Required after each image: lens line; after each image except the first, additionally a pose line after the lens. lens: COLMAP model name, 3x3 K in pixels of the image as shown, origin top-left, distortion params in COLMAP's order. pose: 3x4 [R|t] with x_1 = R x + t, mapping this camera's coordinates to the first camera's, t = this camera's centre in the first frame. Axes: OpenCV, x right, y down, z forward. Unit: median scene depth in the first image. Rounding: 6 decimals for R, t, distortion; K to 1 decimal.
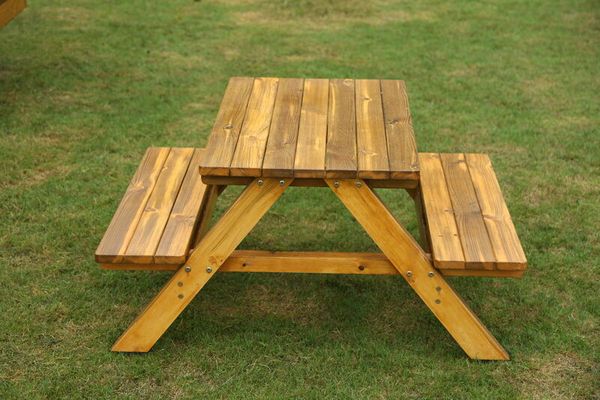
lens RADIAL K [[1164.1, 0, 300.1], [0, 1164.1, 210.2], [0, 0, 1]] dist [0.332772, 0.101165]
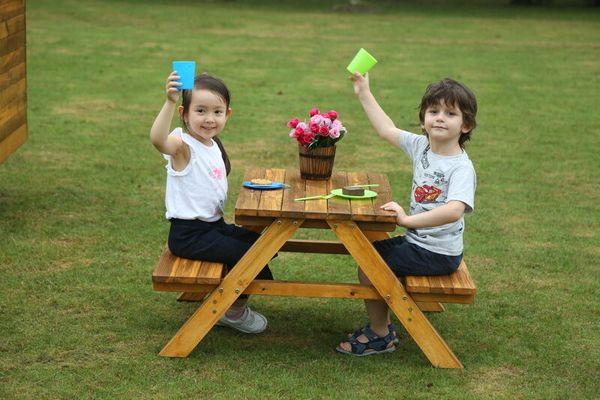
lens RADIAL K [[1608.1, 0, 300.0], [0, 1608.1, 200.0], [0, 0, 1]] dist [0.658019, 0.035223]
pose [[0.999071, 0.029993, 0.030942, -0.061056], [-0.023637, 0.981794, -0.188474, 0.268155], [-0.036031, 0.187568, 0.981591, -0.745088]]
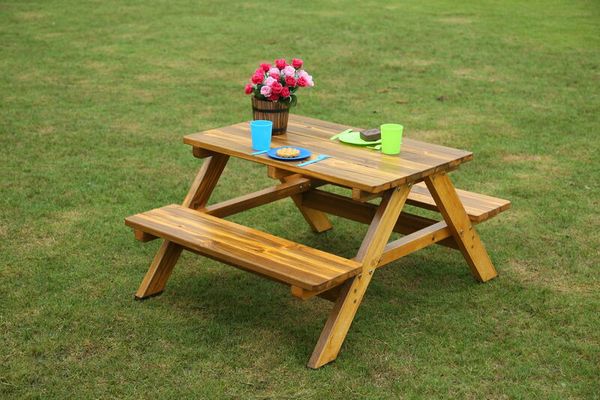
lens RADIAL K [[1045.9, 0, 300.0], [0, 1045.9, 200.0], [0, 0, 1]] dist [0.347962, 0.001217]
pose [[0.629171, -0.233794, 0.741272, -0.841602], [0.270951, 0.959840, 0.072754, -0.110345], [-0.728512, 0.155073, 0.667250, 0.285702]]
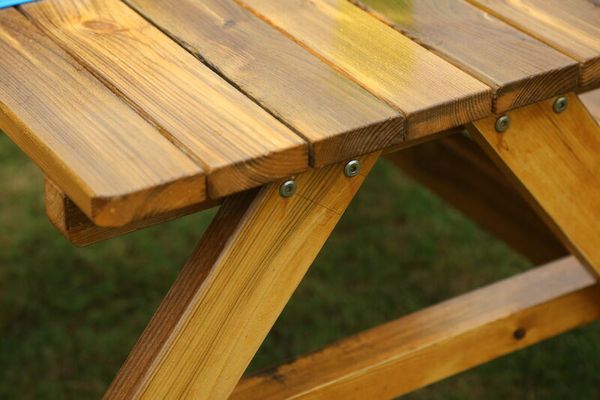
lens RADIAL K [[1499.9, 0, 300.0], [0, 1499.9, 200.0], [0, 0, 1]] dist [0.425161, 0.054340]
pose [[0.824944, -0.289464, 0.485467, -0.185258], [0.203877, 0.953476, 0.222075, -0.089663], [-0.527164, -0.084224, 0.845579, 0.614544]]
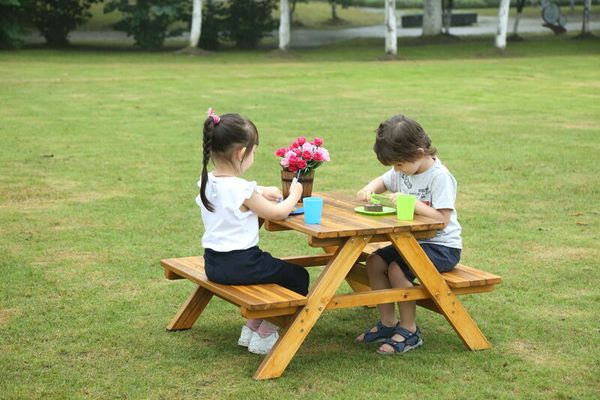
lens RADIAL K [[1374.1, 0, 300.0], [0, 1374.1, 200.0], [0, 0, 1]] dist [0.516702, 0.195278]
pose [[0.862420, -0.073844, 0.500778, -0.859151], [0.175755, 0.971438, -0.159432, 0.172124], [-0.474701, 0.225512, 0.850766, -0.420191]]
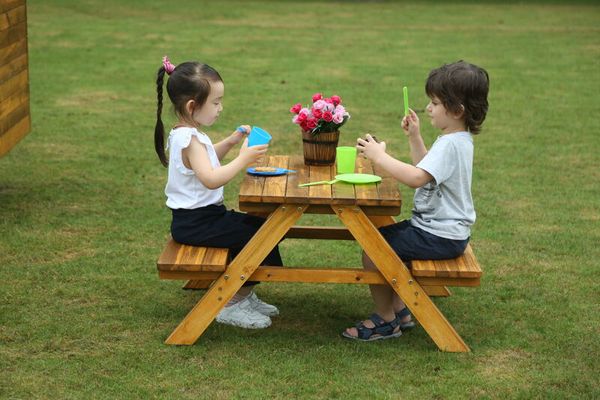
lens RADIAL K [[1608.1, 0, 300.0], [0, 1608.1, 200.0], [0, 0, 1]] dist [0.658019, 0.035223]
pose [[0.999517, 0.013928, 0.027764, -0.059494], [-0.008613, 0.983062, -0.183070, 0.272730], [-0.029843, 0.182743, 0.982708, -0.738159]]
